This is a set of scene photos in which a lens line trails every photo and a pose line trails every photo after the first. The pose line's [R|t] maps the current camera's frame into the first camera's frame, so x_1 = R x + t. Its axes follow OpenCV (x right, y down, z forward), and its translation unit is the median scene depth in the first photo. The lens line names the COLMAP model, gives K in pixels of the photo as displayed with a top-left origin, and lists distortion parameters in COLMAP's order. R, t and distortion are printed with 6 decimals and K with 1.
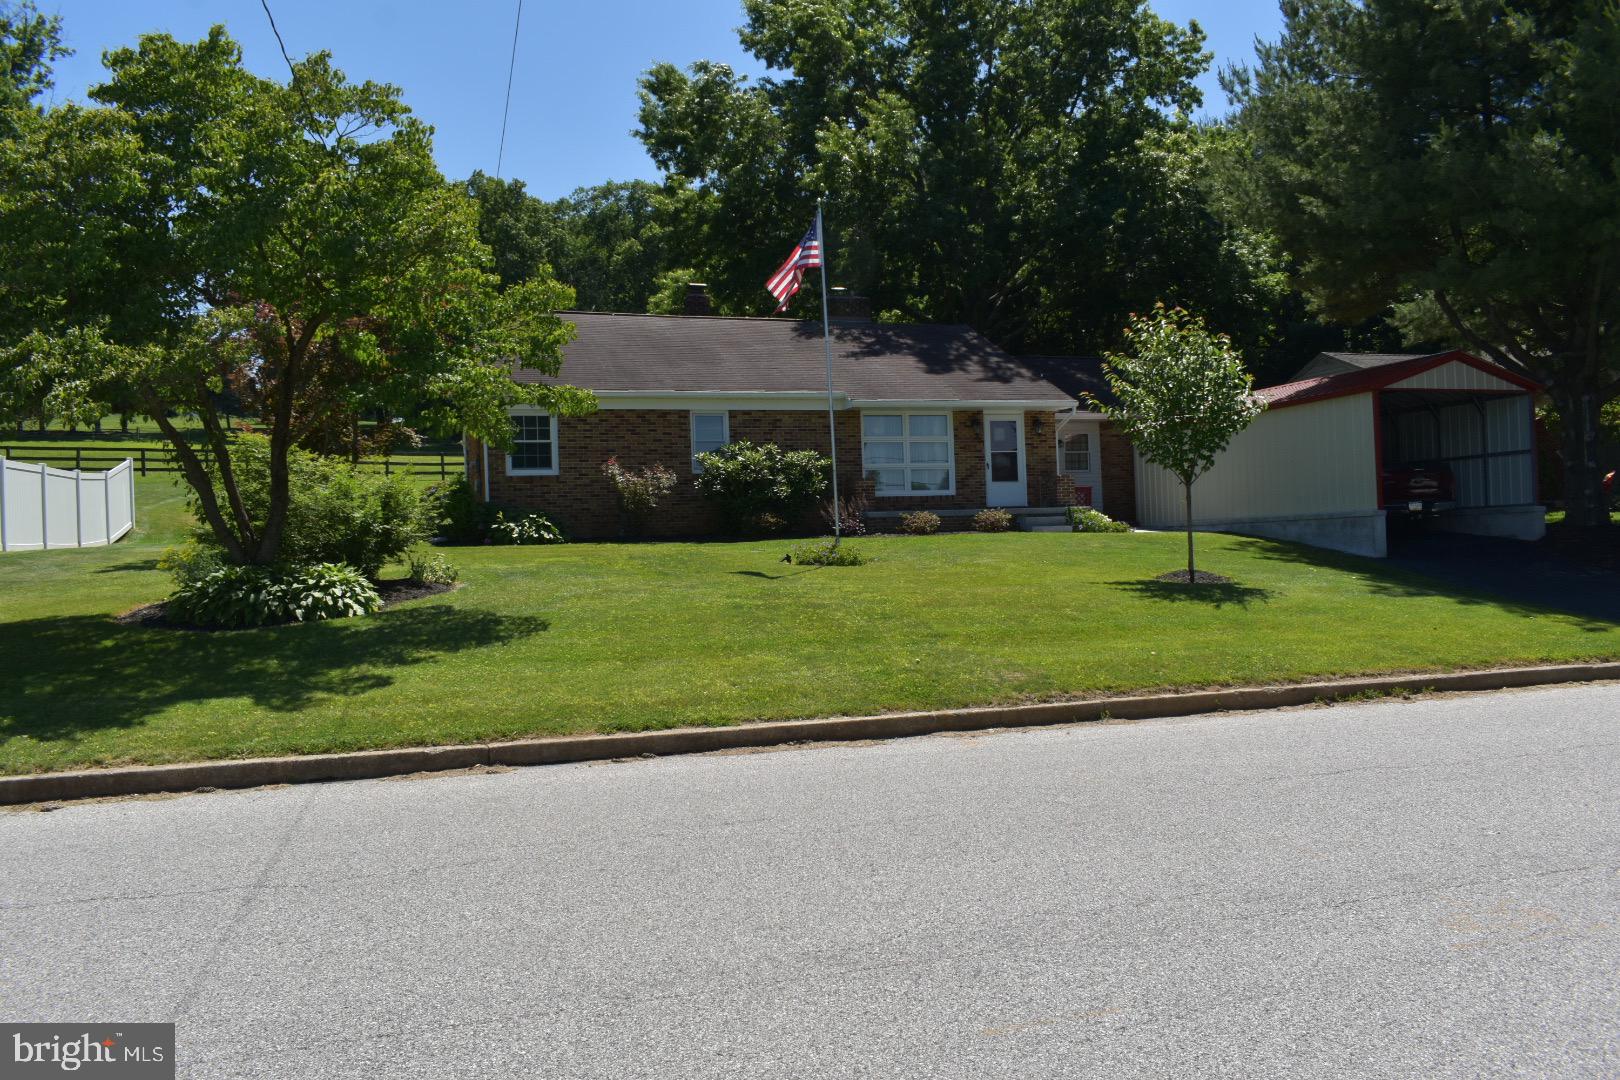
lens RADIAL K [[1245.6, 0, 810.4], [0, 1245.6, 533.3], [0, 0, 1]] dist [-0.013797, 0.006625]
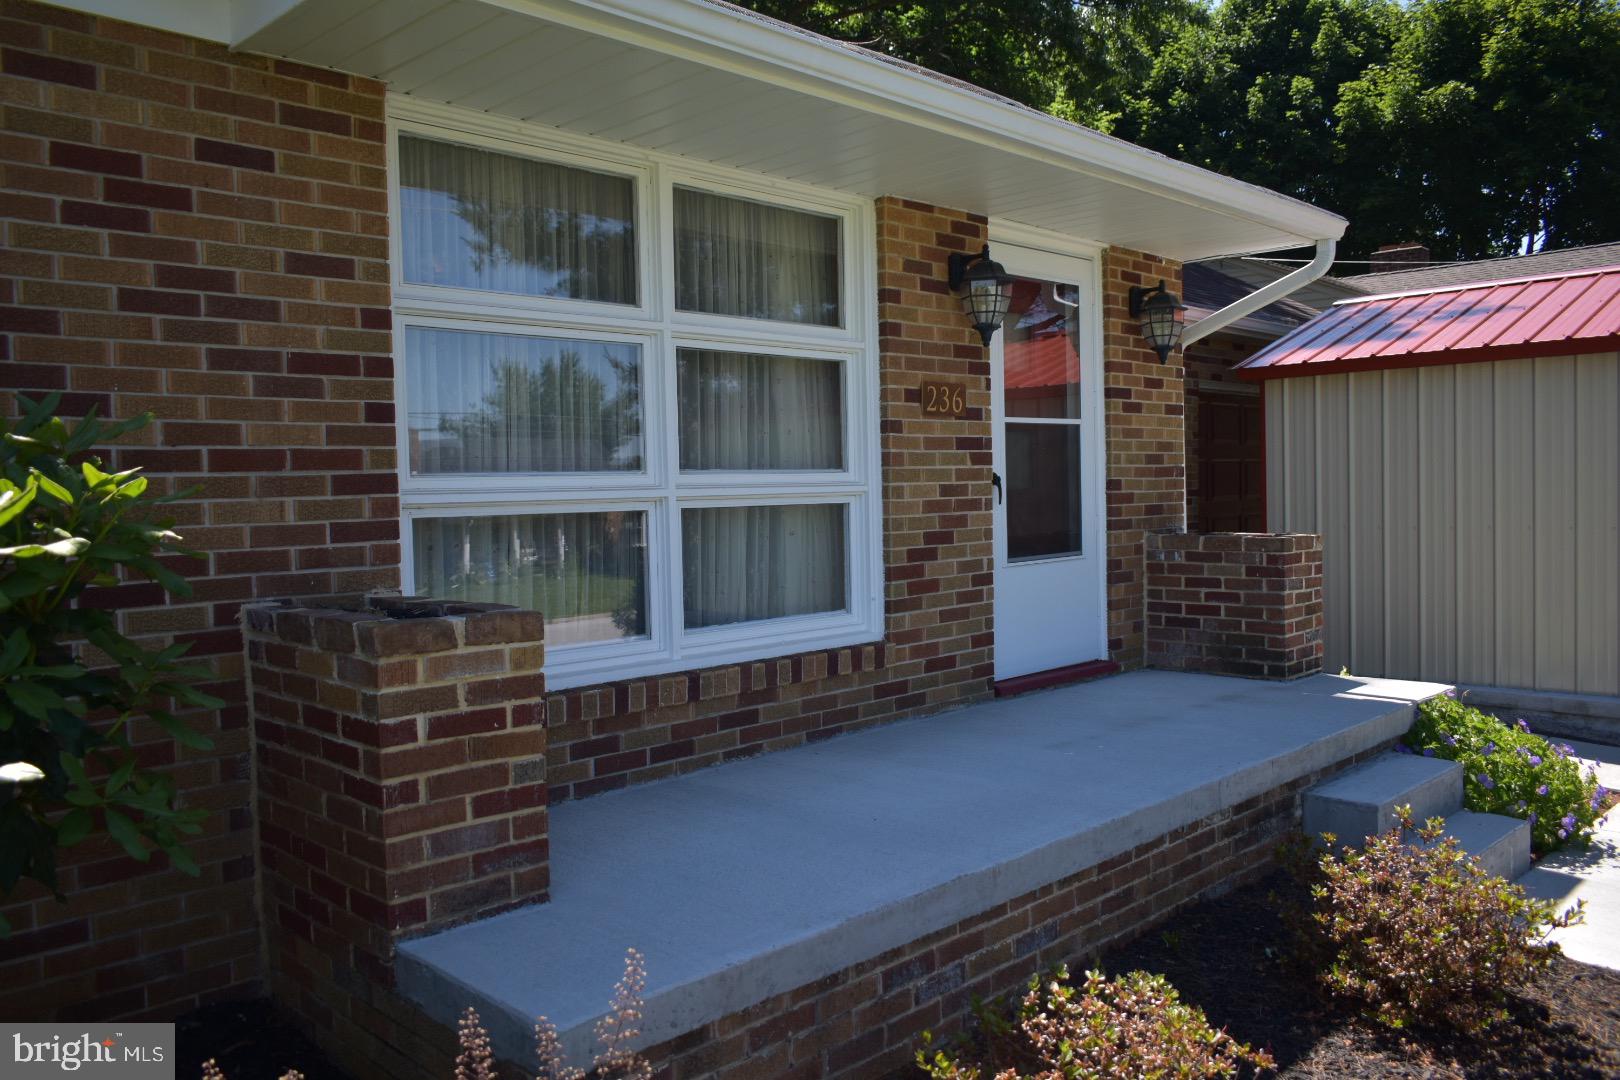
lens RADIAL K [[1245.6, 0, 802.9], [0, 1245.6, 540.0], [0, 0, 1]] dist [-0.013797, 0.006625]
pose [[0.896018, -0.002049, 0.444013, 0.021627], [-0.019719, 0.998819, 0.044401, -0.057942], [-0.443580, -0.048540, 0.894919, 0.889099]]
